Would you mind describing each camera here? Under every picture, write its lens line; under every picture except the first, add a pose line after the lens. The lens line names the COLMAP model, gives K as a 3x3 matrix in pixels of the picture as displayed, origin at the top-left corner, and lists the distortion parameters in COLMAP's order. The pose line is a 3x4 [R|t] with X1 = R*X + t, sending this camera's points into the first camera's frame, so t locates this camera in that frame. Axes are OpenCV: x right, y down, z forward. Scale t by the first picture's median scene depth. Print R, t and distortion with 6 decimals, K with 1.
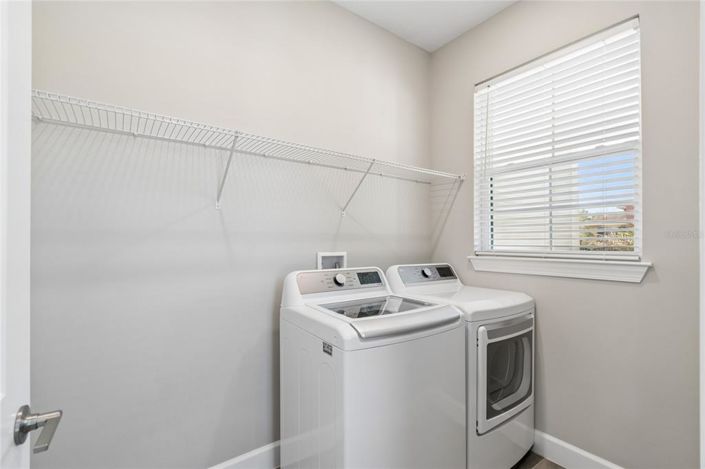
lens RADIAL K [[313.8, 0, 350.8], [0, 313.8, 237.4], [0, 0, 1]] dist [-0.012560, 0.000047]
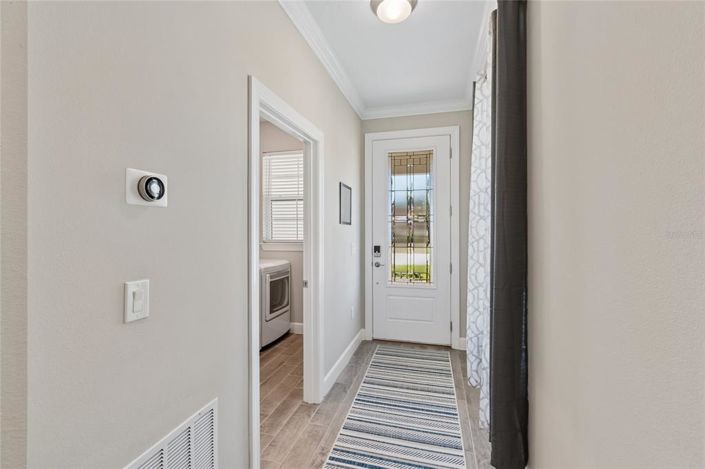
lens RADIAL K [[313.8, 0, 351.5], [0, 313.8, 232.5], [0, 0, 1]] dist [-0.012560, 0.000047]
pose [[0.773338, -0.001943, 0.633991, -0.480671], [-0.007103, 0.999906, 0.011729, -0.036248], [-0.633954, -0.013574, 0.773252, -0.989904]]
